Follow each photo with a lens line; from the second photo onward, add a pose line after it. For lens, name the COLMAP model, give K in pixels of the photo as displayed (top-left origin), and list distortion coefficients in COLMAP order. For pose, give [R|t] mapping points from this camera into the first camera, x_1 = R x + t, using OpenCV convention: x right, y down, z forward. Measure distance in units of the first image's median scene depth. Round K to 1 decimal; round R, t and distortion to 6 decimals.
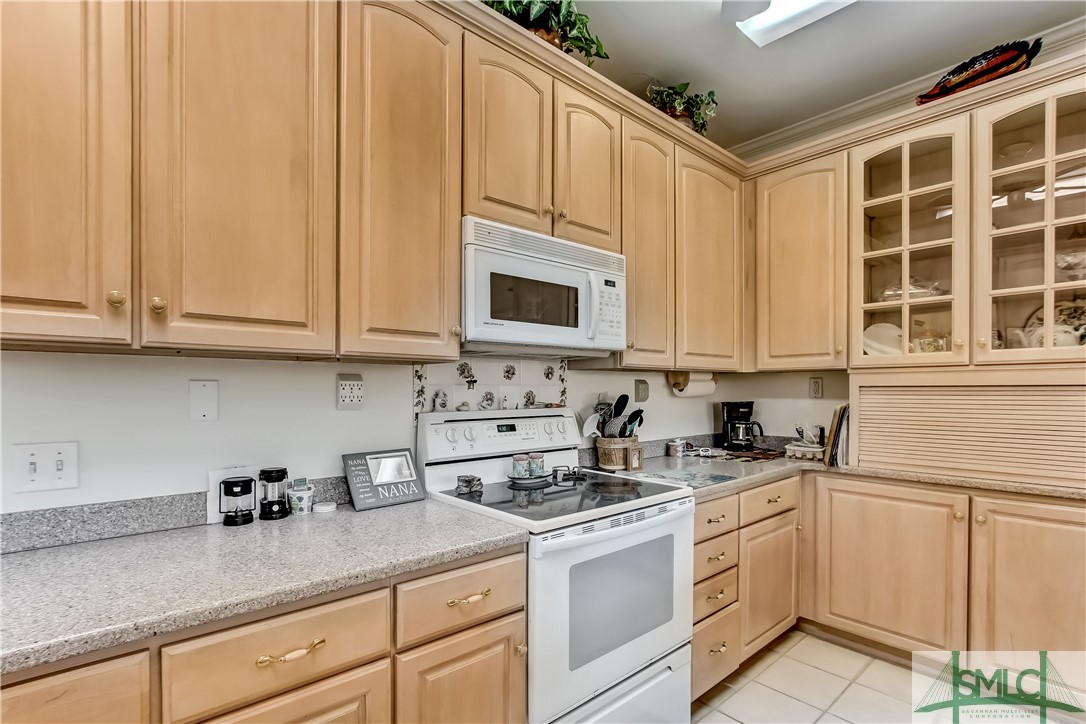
lens RADIAL K [[512.8, 0, 554.1], [0, 512.8, 396.3], [0, 0, 1]] dist [-0.013178, 0.002143]
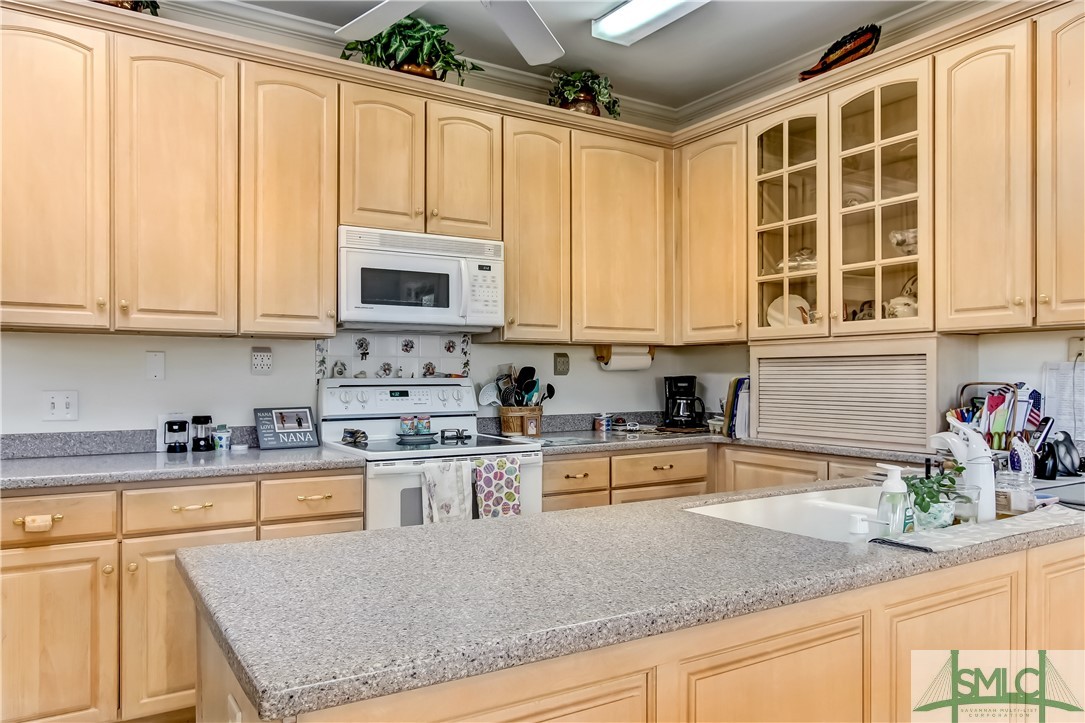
lens RADIAL K [[791.8, 0, 578.3], [0, 791.8, 385.9], [0, 0, 1]] dist [-0.008284, 0.010048]
pose [[0.987630, 0.003061, -0.156774, 0.601268], [-0.003251, 0.999994, -0.000955, 0.045208], [0.156770, 0.001453, 0.987634, -0.724656]]
